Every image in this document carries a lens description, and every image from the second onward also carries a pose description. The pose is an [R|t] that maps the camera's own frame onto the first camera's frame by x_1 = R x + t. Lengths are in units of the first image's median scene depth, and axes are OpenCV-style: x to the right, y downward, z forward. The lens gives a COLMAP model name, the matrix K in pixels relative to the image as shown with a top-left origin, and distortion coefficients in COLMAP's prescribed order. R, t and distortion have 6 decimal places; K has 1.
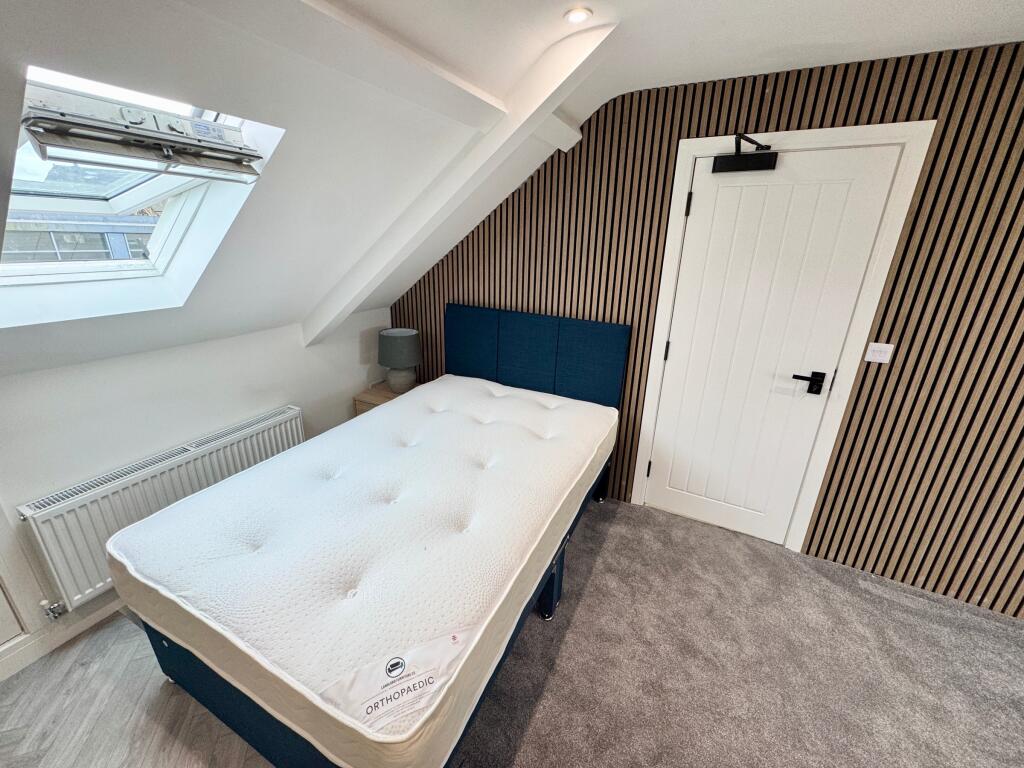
lens RADIAL K [[409.5, 0, 511.7], [0, 409.5, 382.9], [0, 0, 1]] dist [-0.002773, 0.000180]
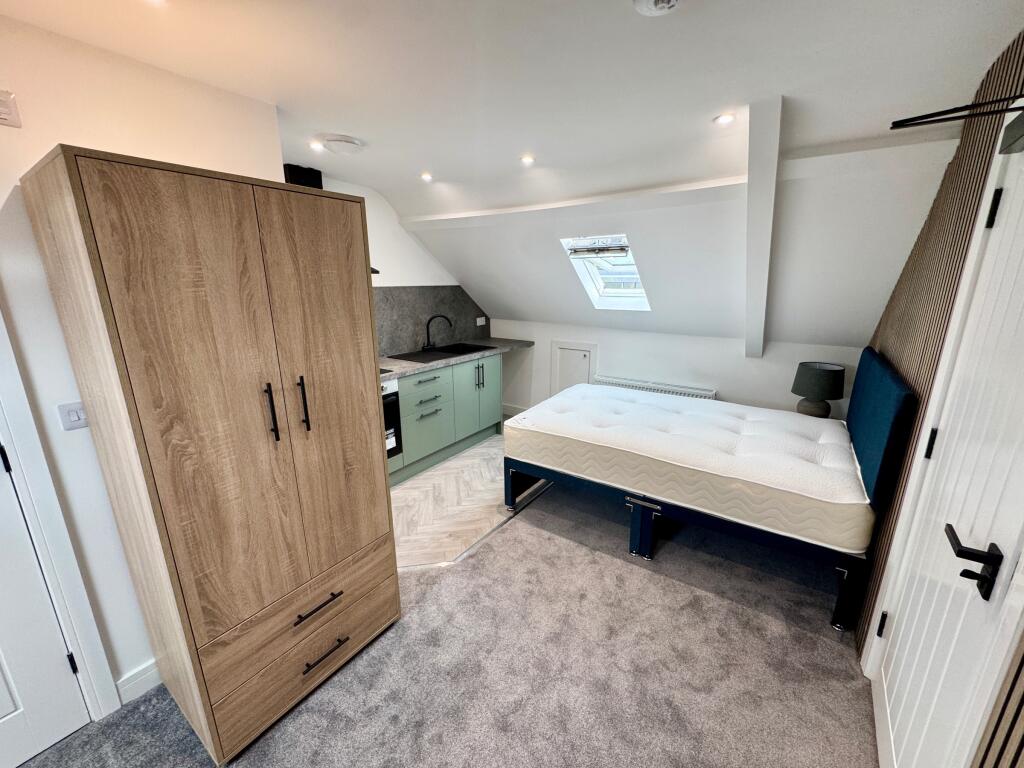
lens RADIAL K [[409.5, 0, 511.7], [0, 409.5, 382.9], [0, 0, 1]] dist [-0.002773, 0.000180]
pose [[-0.151749, 0.217500, -0.964192, 1.249988], [-0.334232, 0.906735, 0.257141, -0.129437], [0.930194, 0.361284, -0.064900, 0.502114]]
